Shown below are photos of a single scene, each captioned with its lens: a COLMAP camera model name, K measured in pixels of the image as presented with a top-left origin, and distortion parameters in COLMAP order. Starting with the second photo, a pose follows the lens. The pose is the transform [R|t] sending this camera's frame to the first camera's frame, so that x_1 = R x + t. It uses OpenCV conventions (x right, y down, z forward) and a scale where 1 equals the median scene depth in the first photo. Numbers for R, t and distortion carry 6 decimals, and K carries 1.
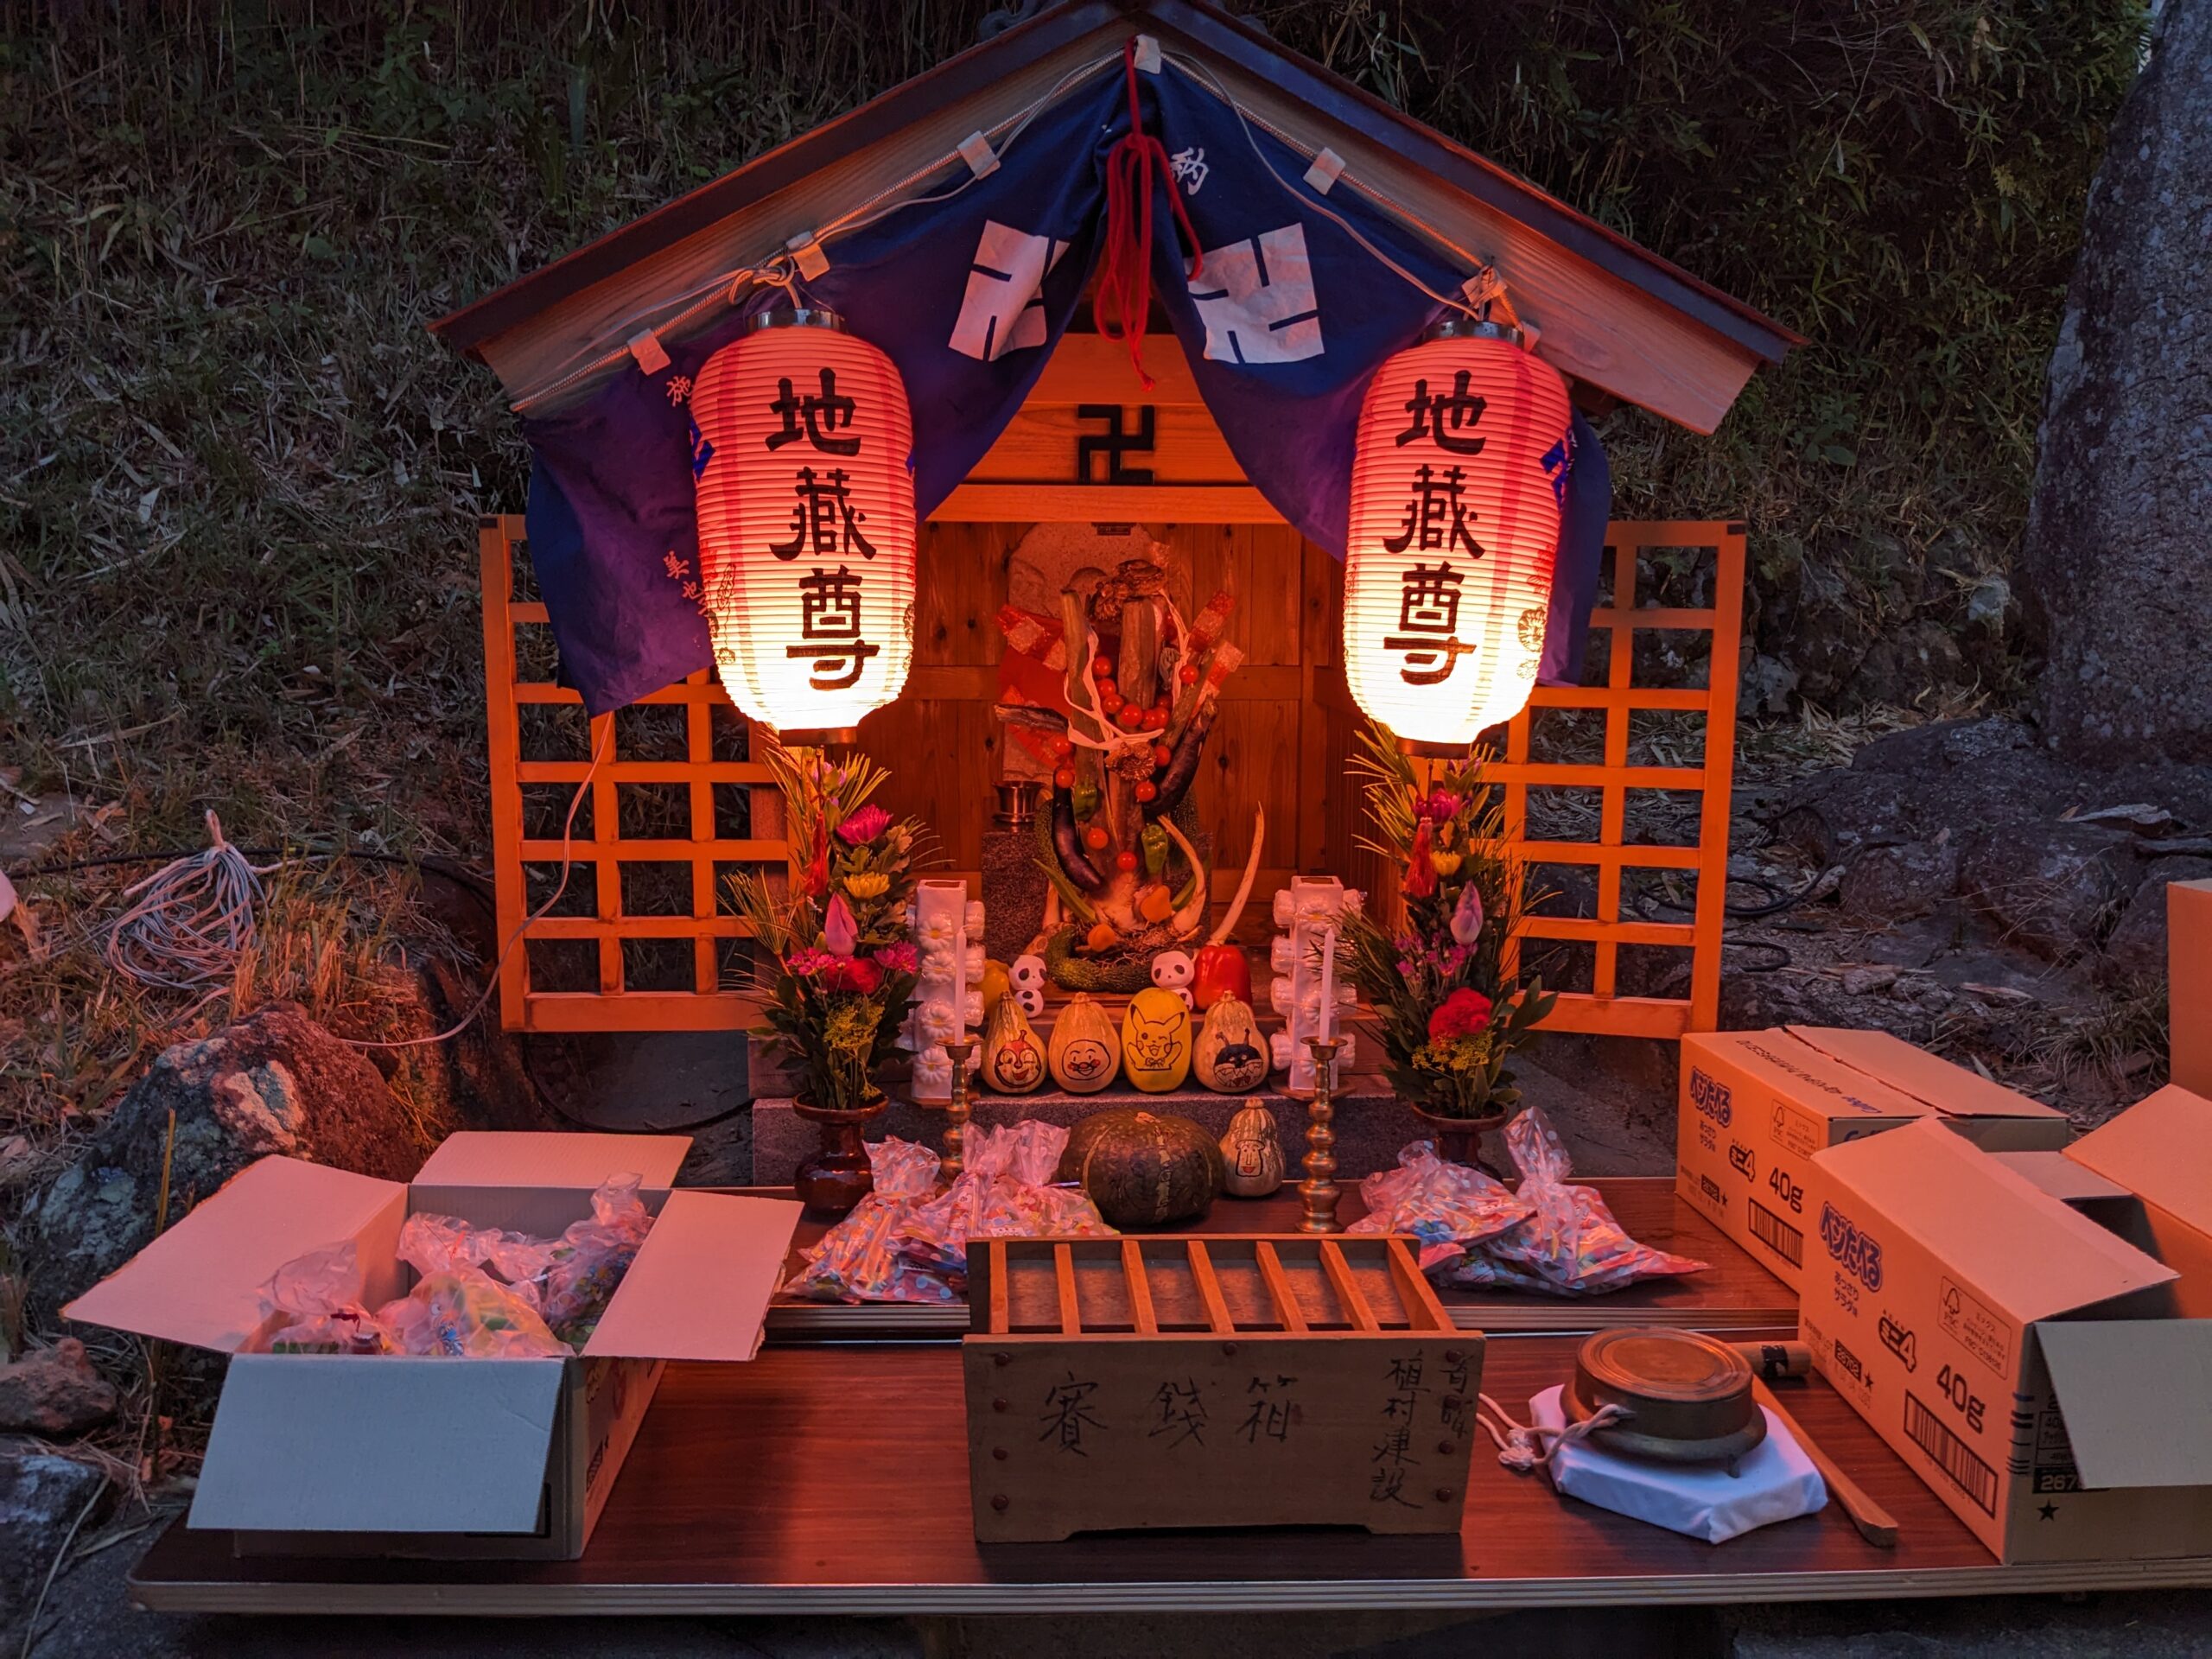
lens RADIAL K [[1740.1, 0, 1089.3], [0, 1740.1, 844.7], [0, 0, 1]] dist [0.073358, -0.110018]
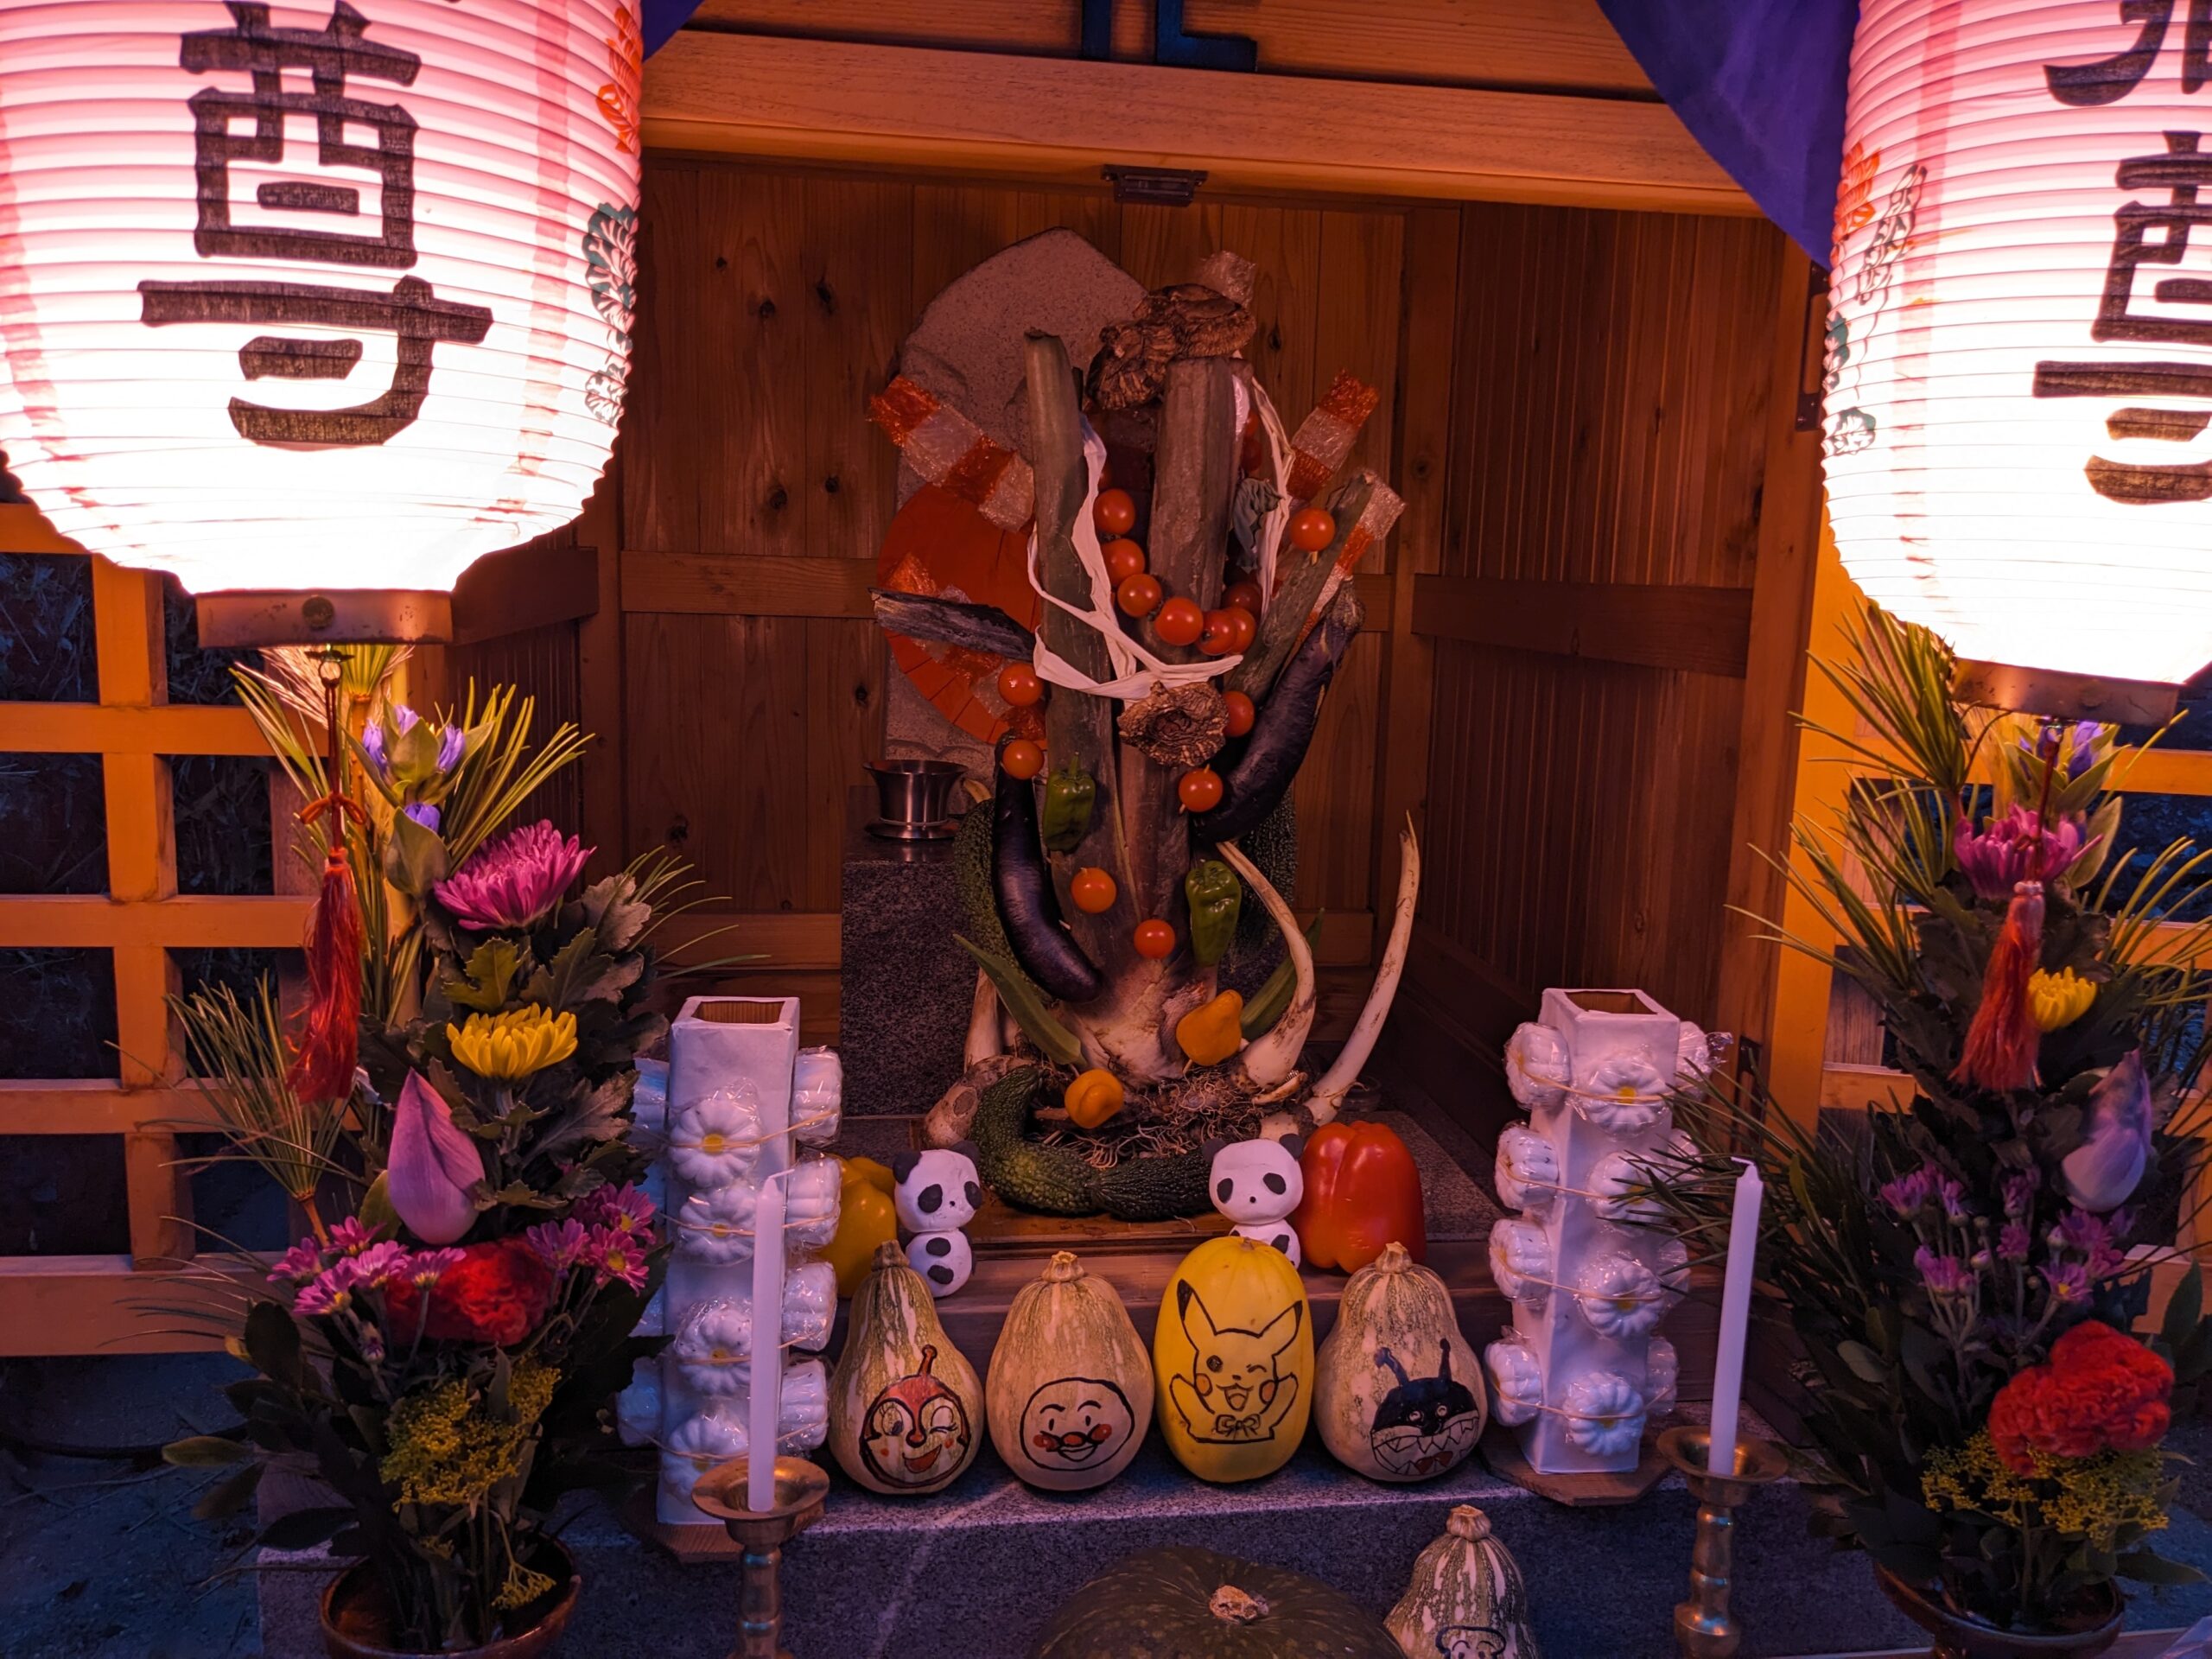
lens RADIAL K [[1707.1, 0, 1112.8], [0, 1707.1, 822.5], [0, 0, 1]] dist [0.059747, -0.116820]
pose [[0.995994, 0.014137, 0.088292, -0.032321], [-0.014253, 0.999898, 0.000683, -0.023260], [-0.088273, -0.001939, 0.996094, 0.583262]]
